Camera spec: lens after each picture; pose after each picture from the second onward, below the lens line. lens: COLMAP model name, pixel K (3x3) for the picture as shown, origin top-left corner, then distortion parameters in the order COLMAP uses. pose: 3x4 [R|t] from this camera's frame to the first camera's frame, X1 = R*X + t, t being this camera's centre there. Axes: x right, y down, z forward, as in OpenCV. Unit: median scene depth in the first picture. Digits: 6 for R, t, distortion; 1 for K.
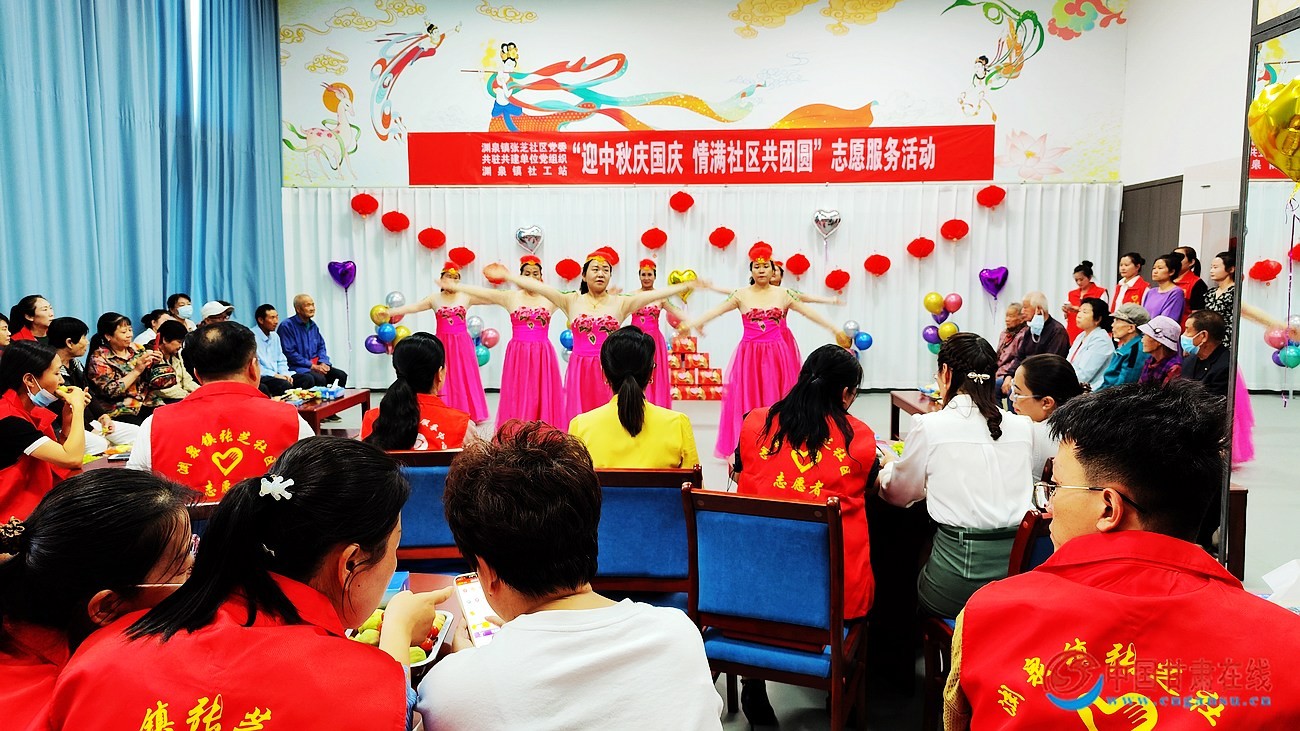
lens RADIAL K [[914.2, 0, 650.0], [0, 914.2, 365.5], [0, 0, 1]] dist [0.050602, -0.064266]
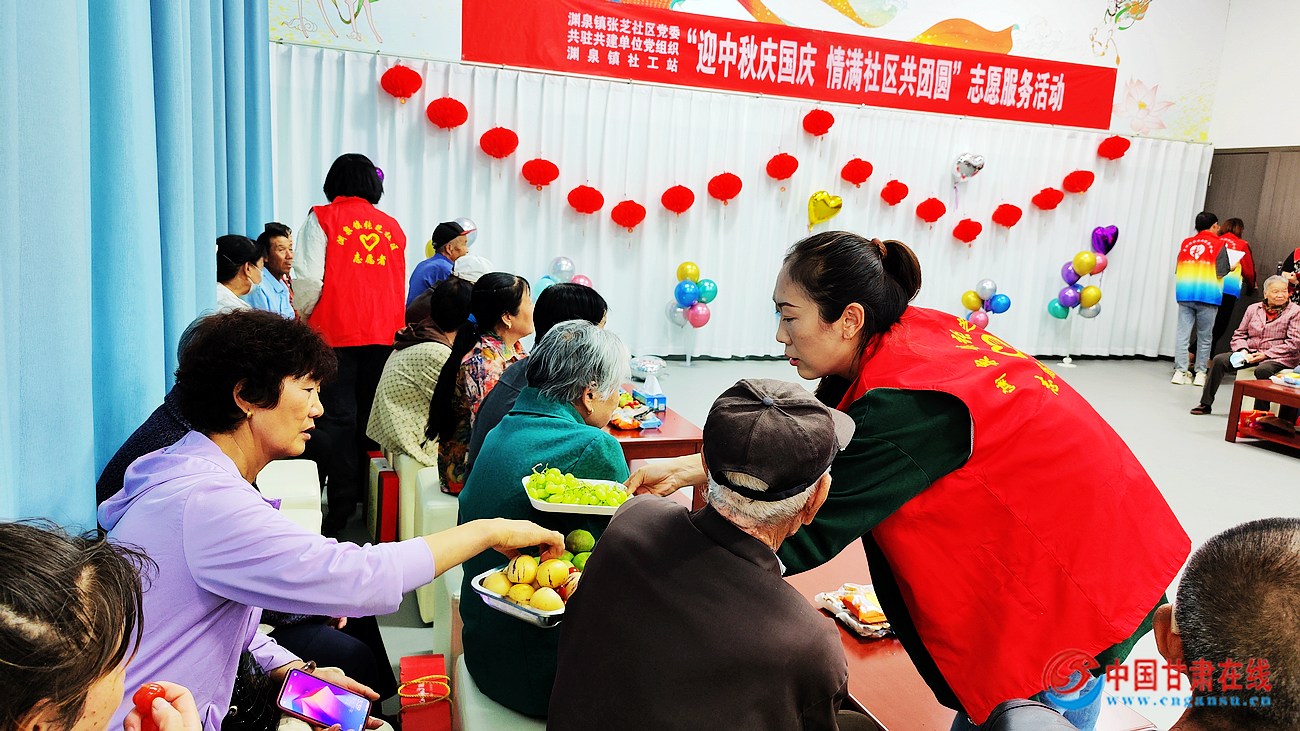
lens RADIAL K [[914.2, 0, 650.0], [0, 914.2, 365.5], [0, 0, 1]] dist [0.050602, -0.064266]
pose [[0.926855, -0.005821, 0.375373, -0.397590], [-0.024531, 0.996804, 0.076031, -0.025297], [-0.374616, -0.079678, 0.923750, 0.299137]]
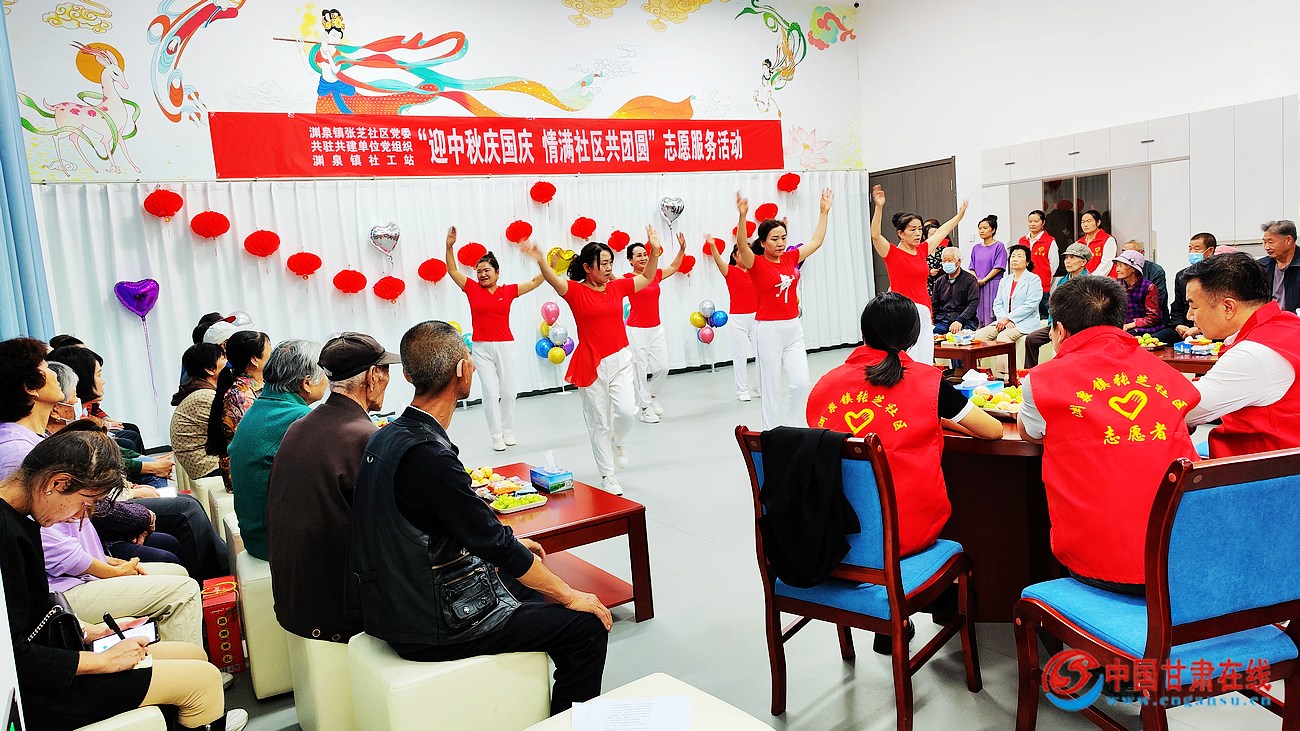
lens RADIAL K [[914.2, 0, 650.0], [0, 914.2, 365.5], [0, 0, 1]] dist [0.050602, -0.064266]
pose [[0.832511, -0.121136, 0.540603, -0.406810], [0.134493, 0.990803, 0.014900, 0.000803], [-0.537436, 0.060302, 0.841146, 0.147065]]
